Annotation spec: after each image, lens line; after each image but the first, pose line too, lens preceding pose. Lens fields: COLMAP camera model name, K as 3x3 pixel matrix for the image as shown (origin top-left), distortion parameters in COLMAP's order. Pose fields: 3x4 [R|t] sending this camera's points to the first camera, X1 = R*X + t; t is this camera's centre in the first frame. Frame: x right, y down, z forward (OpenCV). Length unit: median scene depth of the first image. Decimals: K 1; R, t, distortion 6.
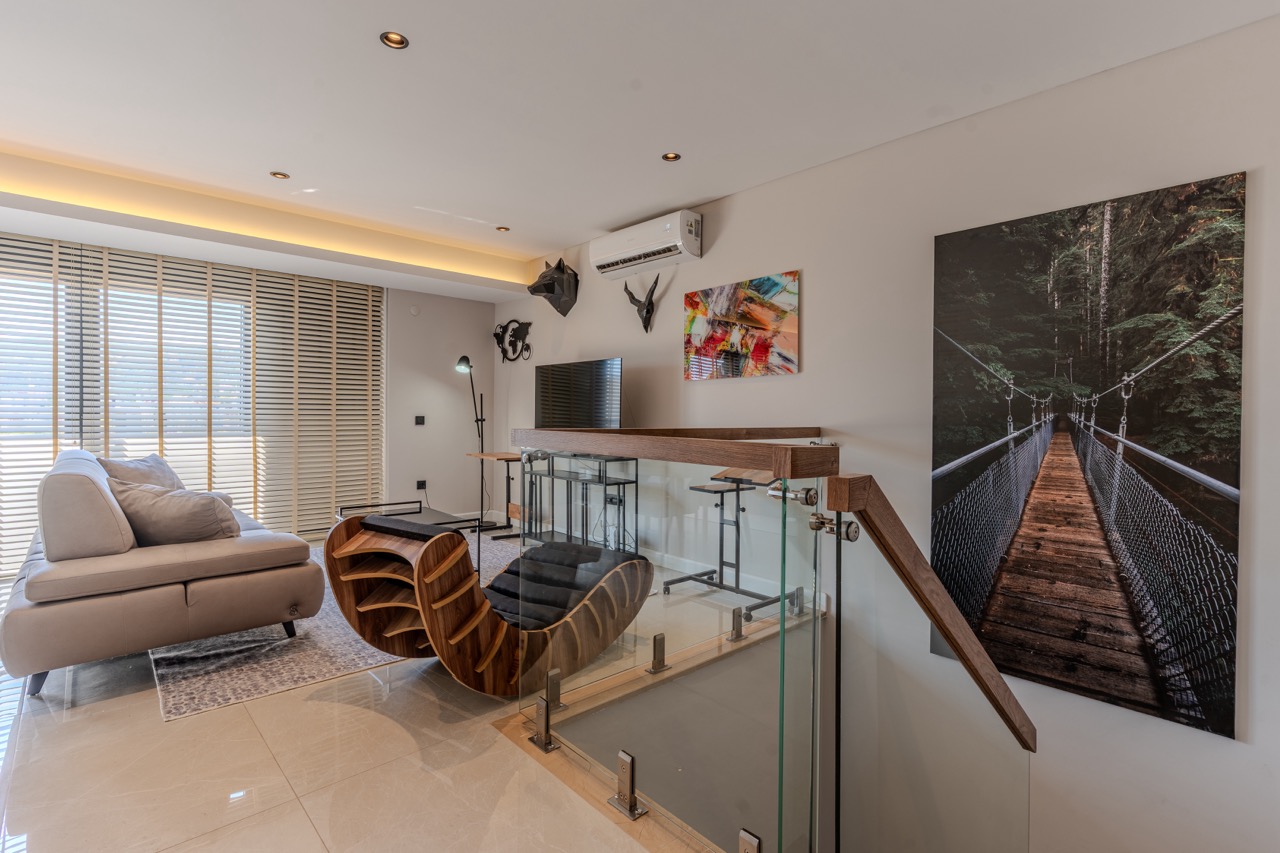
lens RADIAL K [[604.2, 0, 638.5], [0, 604.2, 422.2], [0, 0, 1]] dist [0.003740, 0.000159]
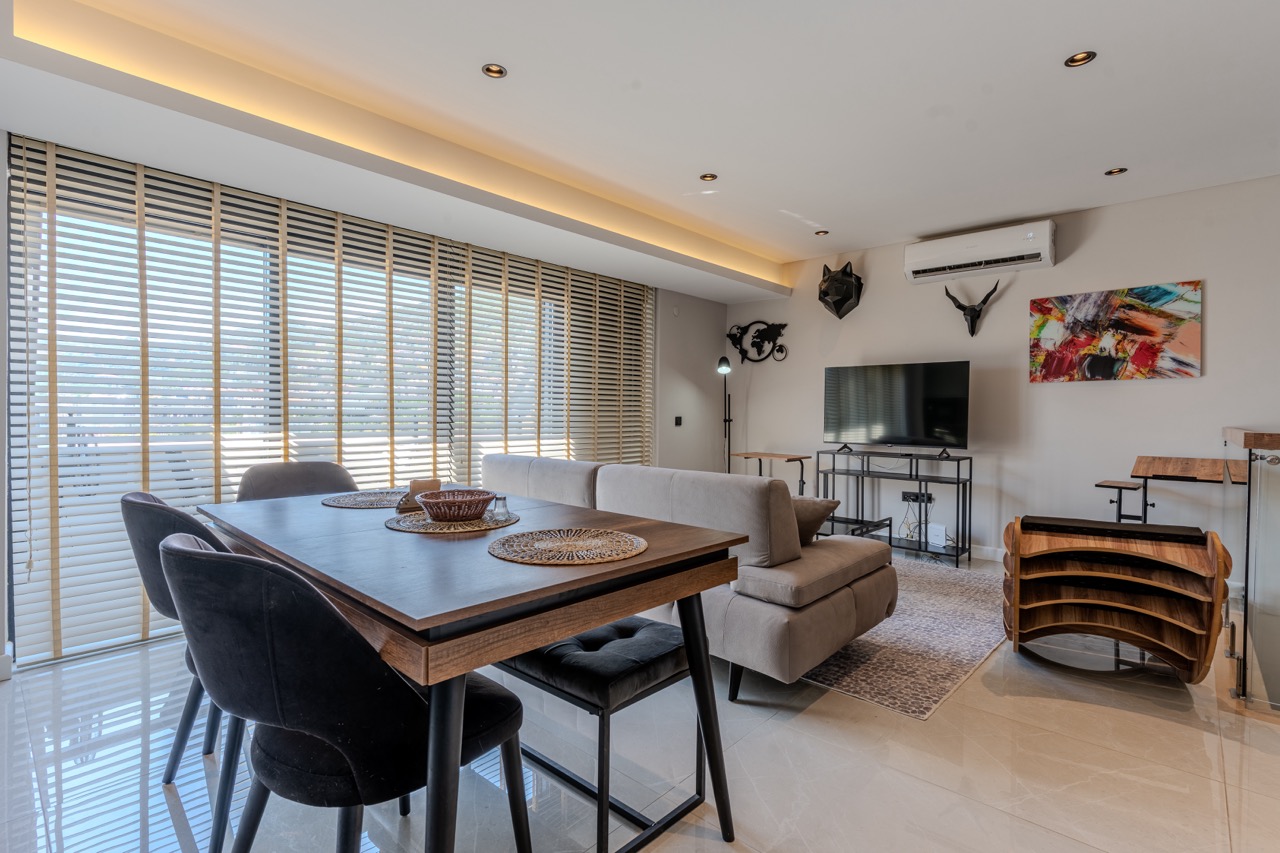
lens RADIAL K [[604.2, 0, 641.6], [0, 604.2, 424.6], [0, 0, 1]] dist [0.003740, 0.000159]
pose [[0.996475, -0.004490, 0.083776, -0.723749], [0.003783, 0.999956, 0.008587, -0.008788], [-0.083810, -0.008240, 0.996448, 0.013571]]
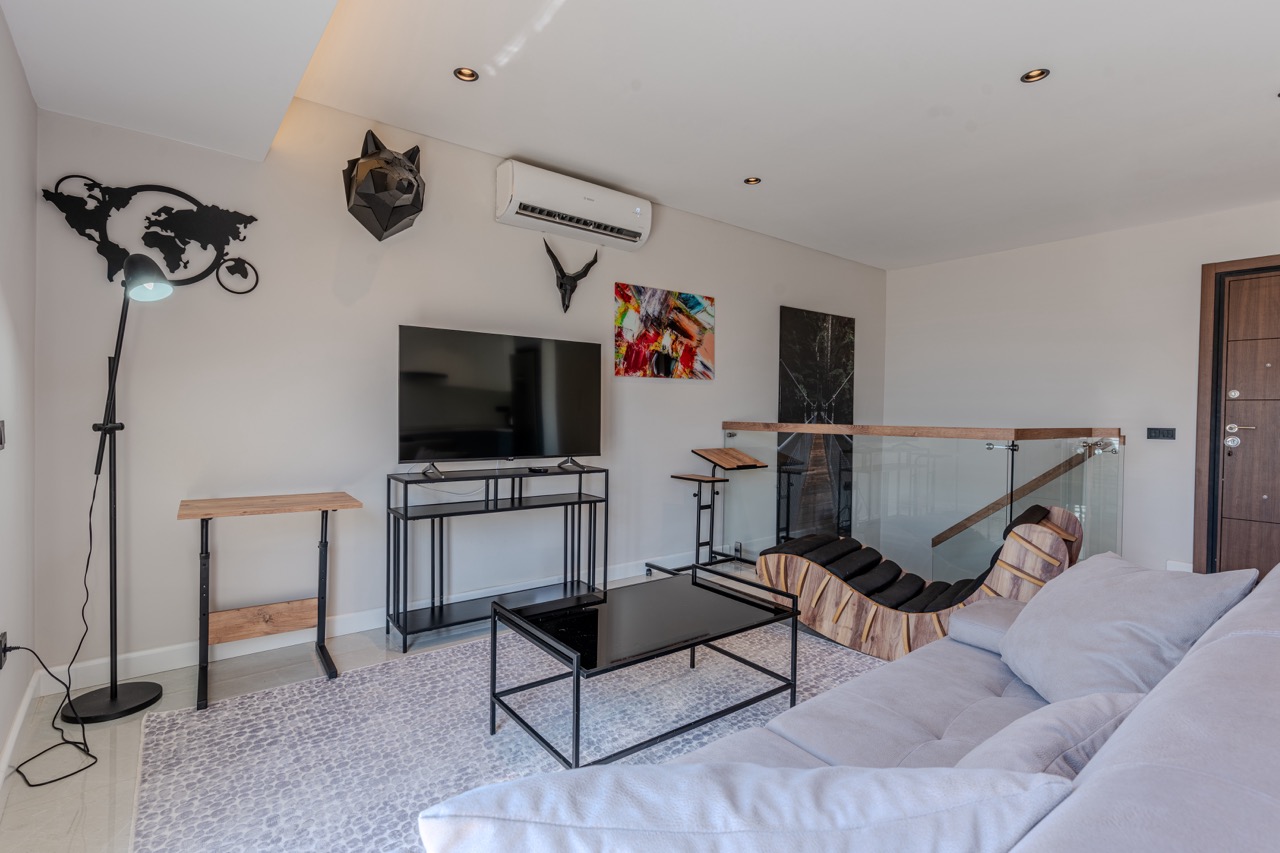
lens RADIAL K [[604.2, 0, 637.5], [0, 604.2, 422.6], [0, 0, 1]] dist [0.003740, 0.000159]
pose [[0.074306, -0.032351, 0.996711, -0.907368], [-0.001094, 0.999470, 0.032522, -0.028575], [-0.997235, -0.003507, 0.074232, 0.952047]]
